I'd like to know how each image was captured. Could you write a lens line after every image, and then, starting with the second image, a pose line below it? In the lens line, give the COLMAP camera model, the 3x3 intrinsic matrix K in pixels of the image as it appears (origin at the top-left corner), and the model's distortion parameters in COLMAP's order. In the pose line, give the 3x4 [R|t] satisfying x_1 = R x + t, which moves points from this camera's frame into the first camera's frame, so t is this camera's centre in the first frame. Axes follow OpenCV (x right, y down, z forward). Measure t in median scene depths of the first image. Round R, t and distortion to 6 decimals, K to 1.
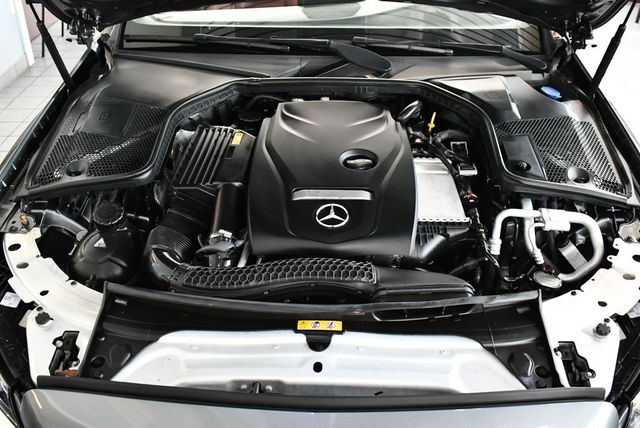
lens RADIAL K [[669.4, 0, 320.0], [0, 669.4, 214.0], [0, 0, 1]] dist [-0.076773, -0.004870]
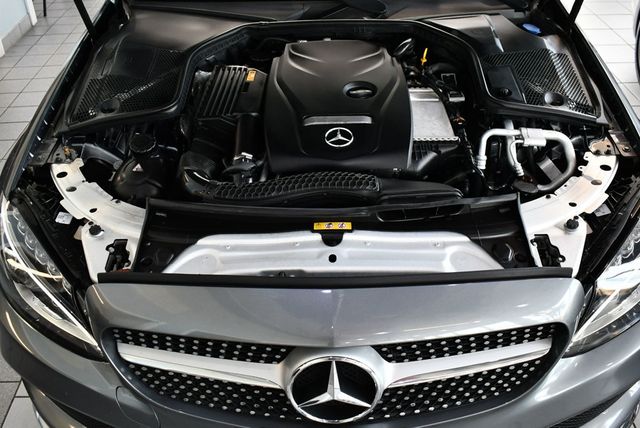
lens RADIAL K [[669.4, 0, 320.0], [0, 669.4, 214.0], [0, 0, 1]] dist [-0.076773, -0.004870]
pose [[0.999543, -0.029939, 0.004146, -0.021536], [0.029612, 0.997501, 0.064144, 0.055024], [-0.006056, -0.063992, 0.997932, -0.145819]]
